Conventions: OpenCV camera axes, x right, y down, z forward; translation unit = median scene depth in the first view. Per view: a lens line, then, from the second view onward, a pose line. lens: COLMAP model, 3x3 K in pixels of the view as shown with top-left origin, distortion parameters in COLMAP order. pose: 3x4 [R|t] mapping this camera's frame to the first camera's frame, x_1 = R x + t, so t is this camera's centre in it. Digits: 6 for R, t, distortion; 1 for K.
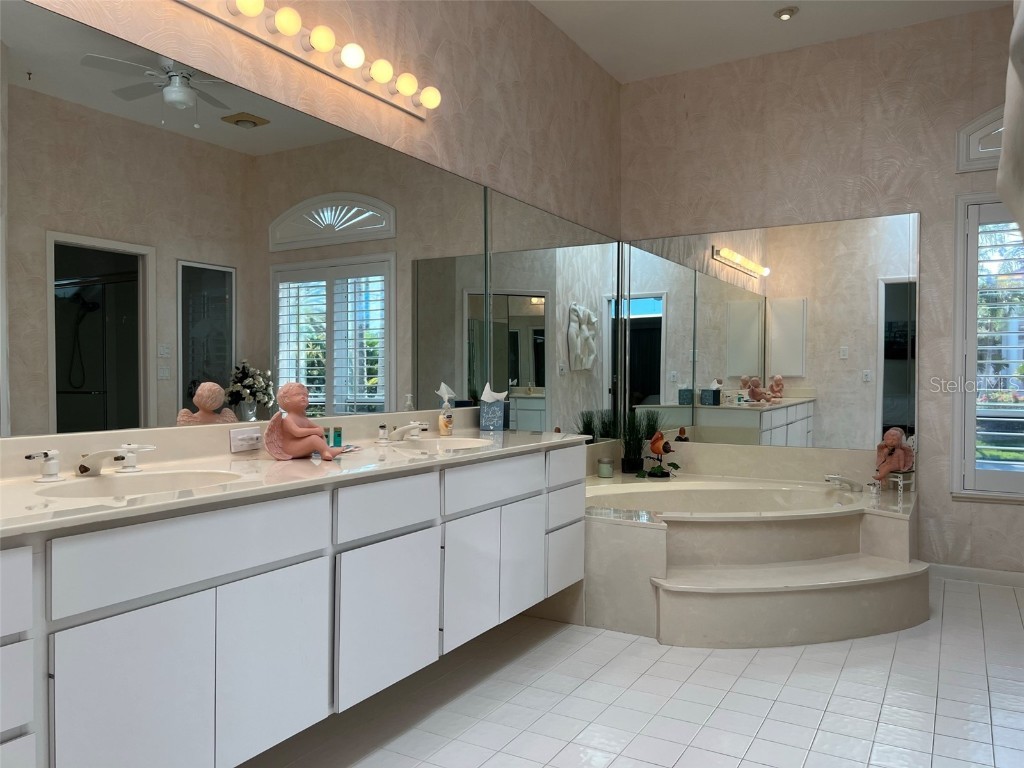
lens RADIAL K [[768.9, 0, 528.8], [0, 768.9, 386.8], [0, 0, 1]] dist [0.069457, -0.079218]
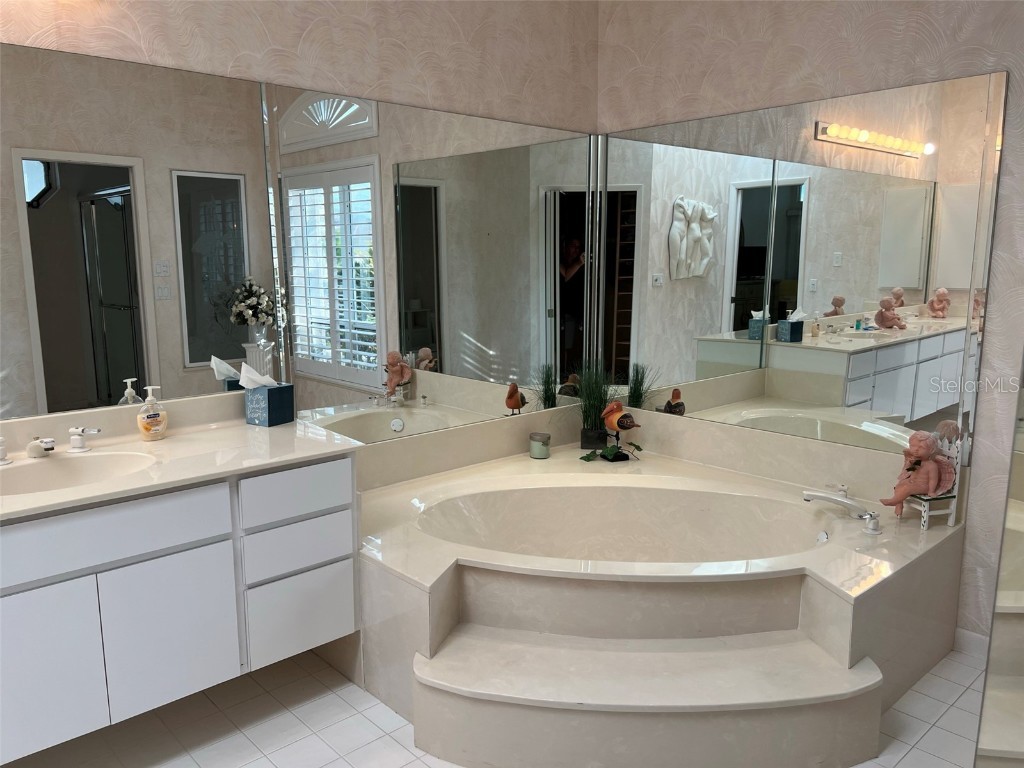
lens RADIAL K [[768.9, 0, 526.6], [0, 768.9, 386.4], [0, 0, 1]] dist [0.069457, -0.079218]
pose [[0.954009, 0.053683, -0.294931, 0.234838], [-0.006600, 0.987358, 0.158367, -0.056306], [0.299704, -0.149137, 0.942303, 0.204652]]
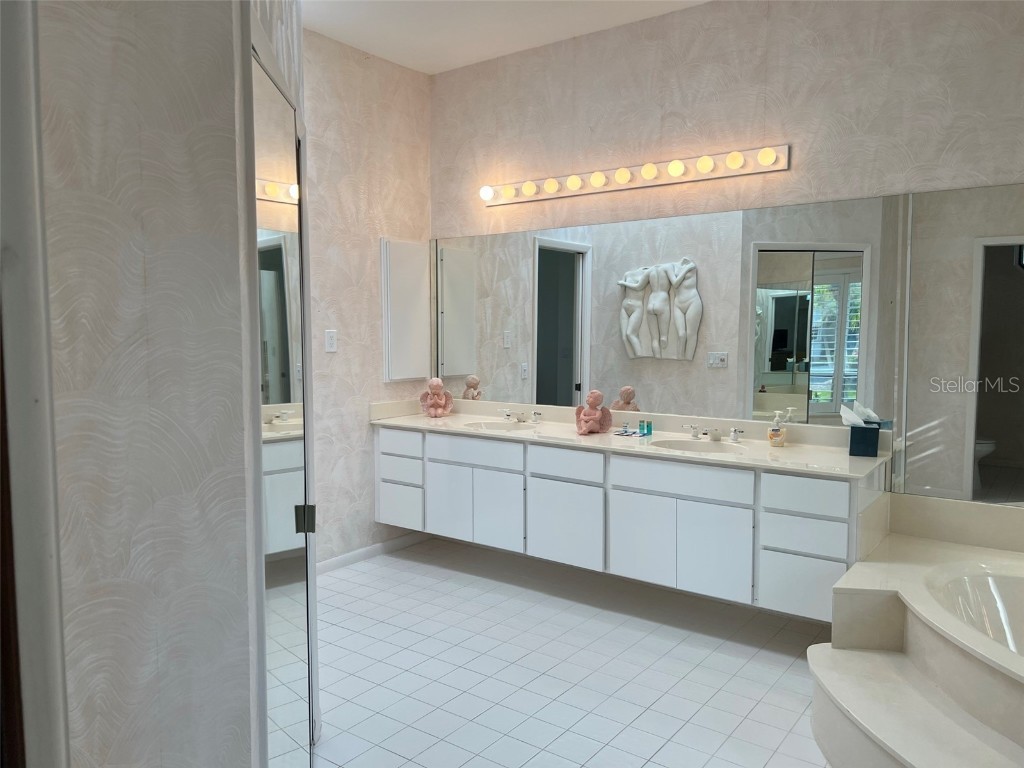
lens RADIAL K [[768.9, 0, 502.9], [0, 768.9, 390.6], [0, 0, 1]] dist [0.069457, -0.079218]
pose [[-0.131653, 0.089624, -0.987236, 0.551824], [-0.007379, 0.995788, 0.091384, -0.062422], [0.991268, 0.019316, -0.130438, 0.378672]]
